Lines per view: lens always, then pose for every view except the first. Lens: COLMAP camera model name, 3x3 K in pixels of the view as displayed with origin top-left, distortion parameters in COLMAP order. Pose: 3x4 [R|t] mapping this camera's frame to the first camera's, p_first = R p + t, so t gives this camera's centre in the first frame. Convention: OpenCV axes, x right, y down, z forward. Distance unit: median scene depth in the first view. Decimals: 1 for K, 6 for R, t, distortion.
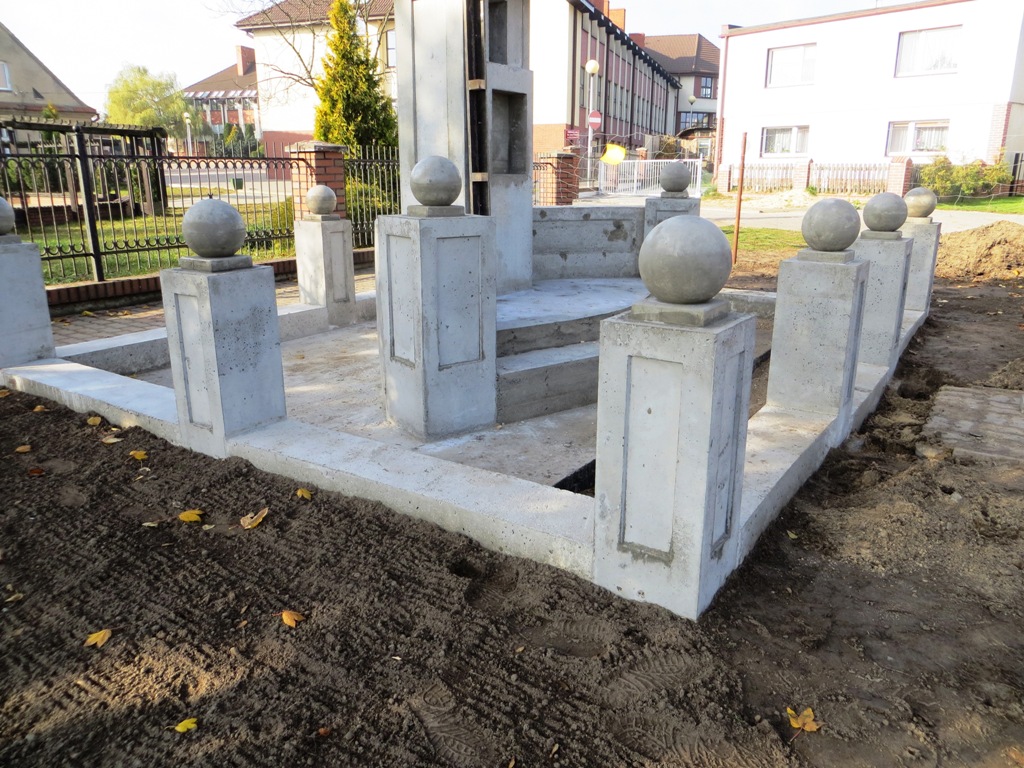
lens RADIAL K [[763.1, 0, 513.3], [0, 763.1, 386.1], [0, 0, 1]] dist [-0.020488, 0.007351]
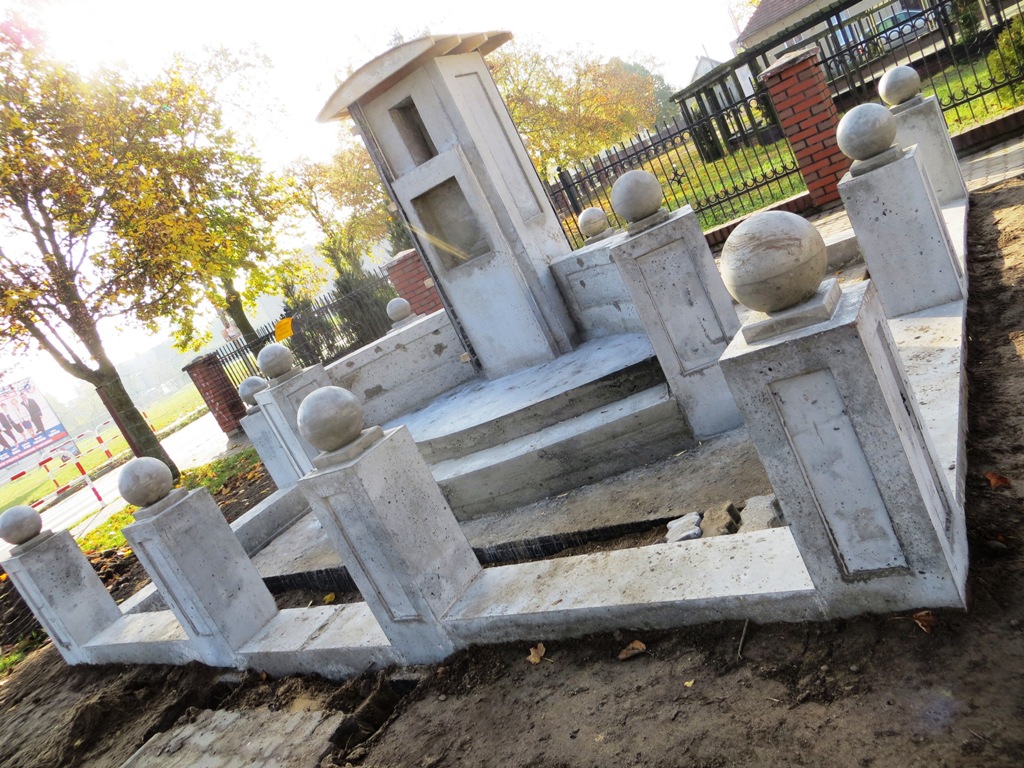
lens RADIAL K [[763.1, 0, 514.6], [0, 763.1, 391.0], [0, 0, 1]] dist [-0.020488, 0.007351]
pose [[0.026461, 0.216105, -0.976011, 1.097129], [0.174851, 0.960301, 0.217367, -0.358704], [0.984239, -0.176408, -0.012376, 1.162791]]
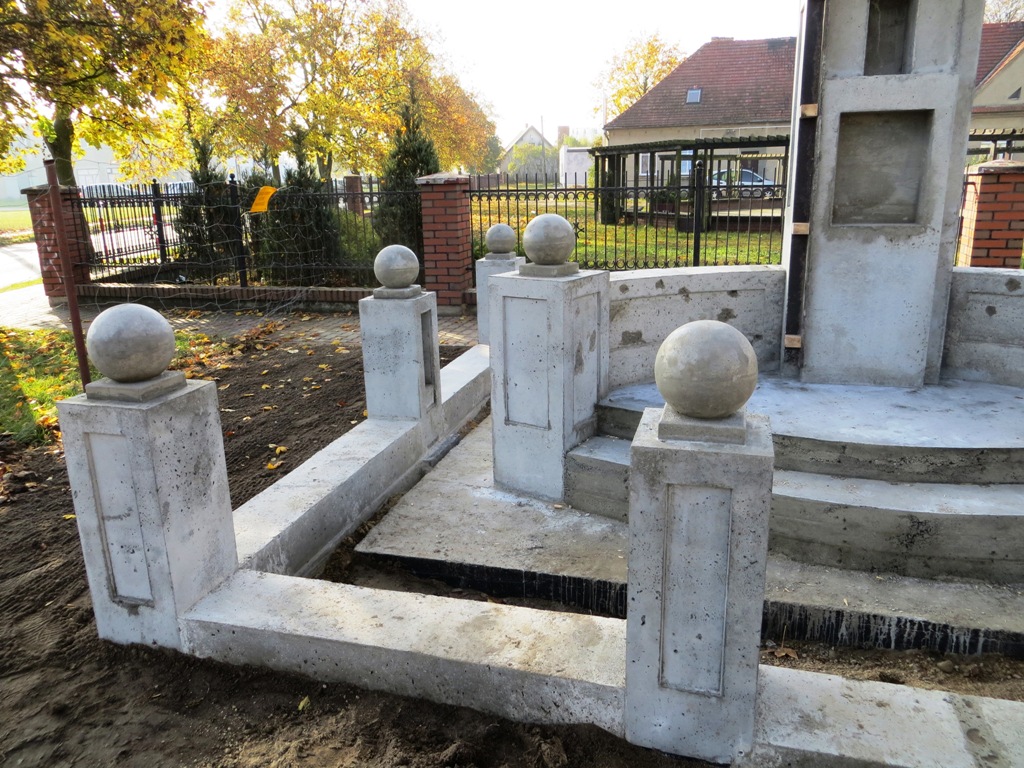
lens RADIAL K [[763.1, 0, 512.5], [0, 763.1, 388.2], [0, 0, 1]] dist [-0.020488, 0.007351]
pose [[0.309370, 0.243086, -0.919347, 0.654864], [-0.237392, 0.955909, 0.172869, -0.193100], [0.920834, 0.164765, 0.353436, 0.508050]]
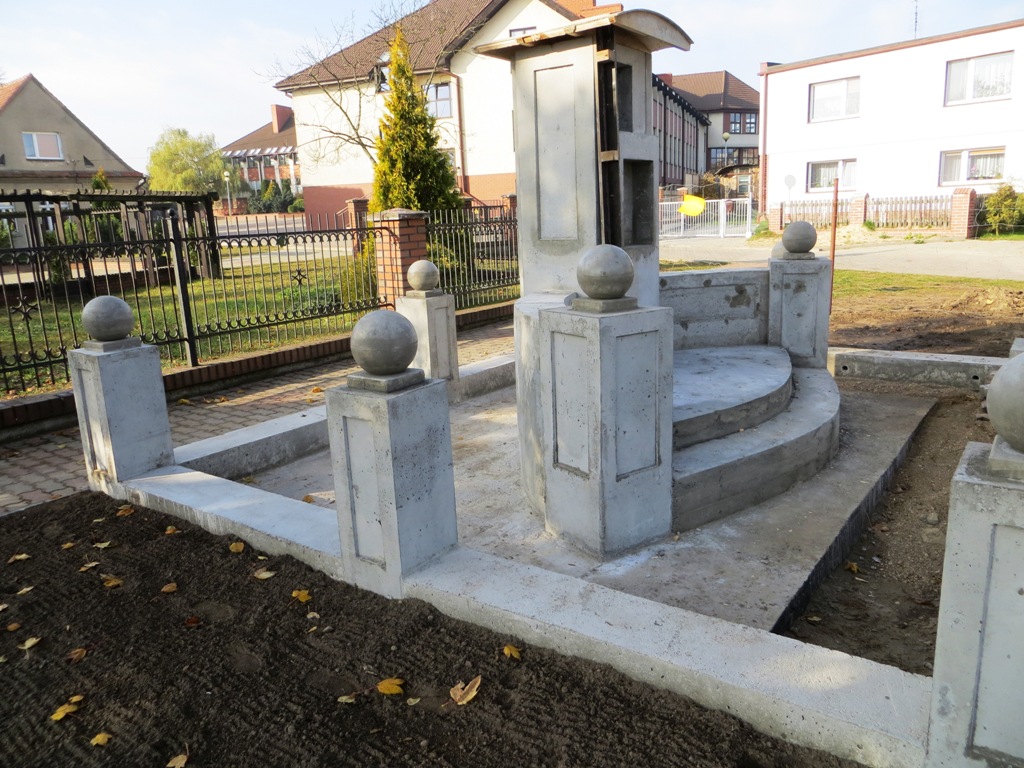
lens RADIAL K [[763.1, 0, 511.0], [0, 763.1, 386.1], [0, 0, 1]] dist [-0.020488, 0.007351]
pose [[0.998451, -0.033468, -0.044437, -0.140503], [0.031152, 0.998170, -0.051829, -0.070797], [0.046091, 0.050364, 0.997667, 0.076601]]
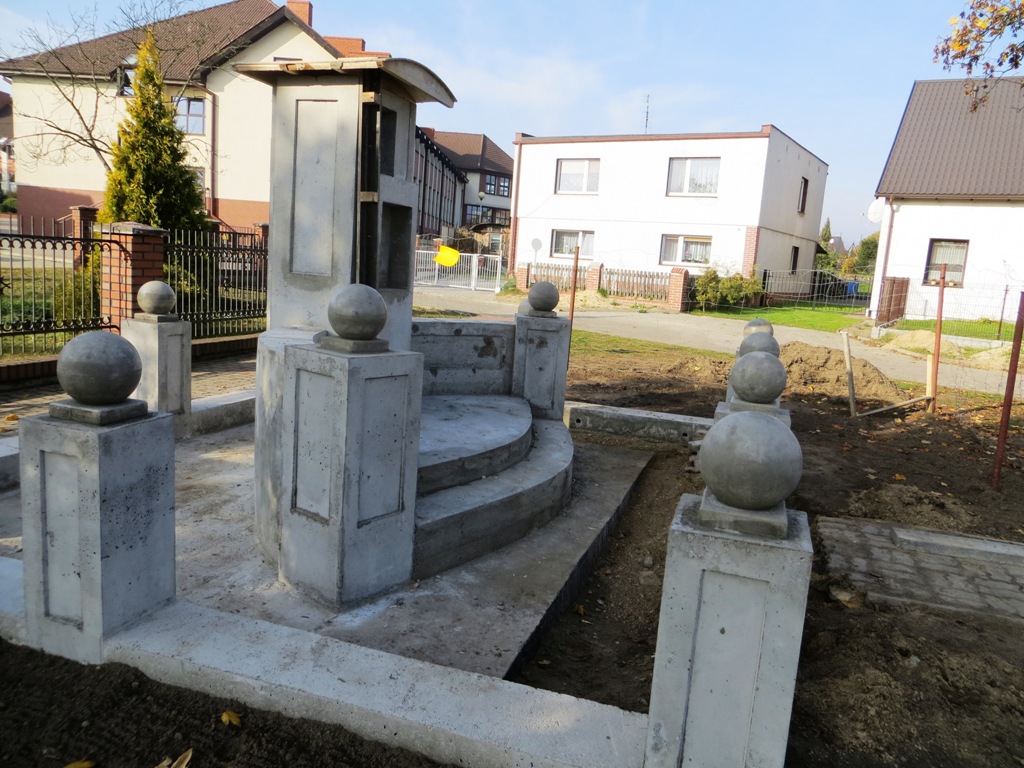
lens RADIAL K [[763.1, 0, 513.3], [0, 763.1, 384.4], [0, 0, 1]] dist [-0.020488, 0.007351]
pose [[0.959057, 0.025899, 0.282026, -0.139329], [0.003801, 0.994543, -0.104257, -0.072076], [-0.283187, 0.101060, 0.953725, 0.087875]]
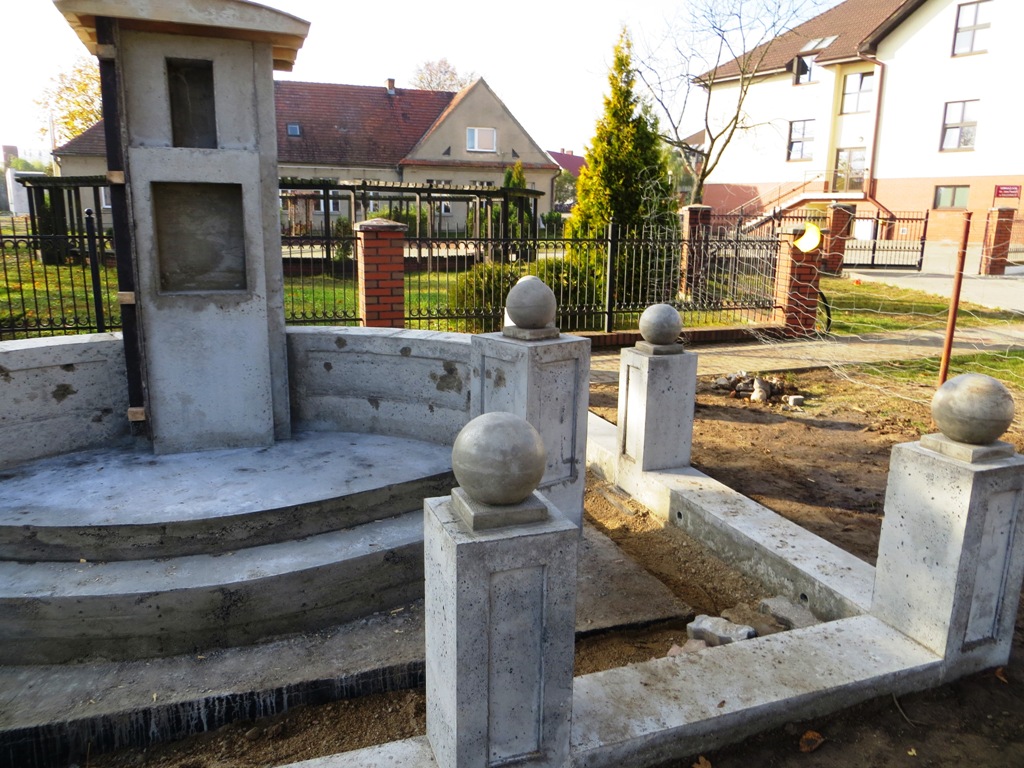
lens RADIAL K [[763.1, 0, 511.1], [0, 763.1, 386.8], [0, 0, 1]] dist [-0.020488, 0.007351]
pose [[0.806776, 0.144237, -0.572982, 0.738993], [-0.176945, 0.984220, -0.001386, -0.268586], [0.563740, 0.102504, 0.819567, 0.645972]]
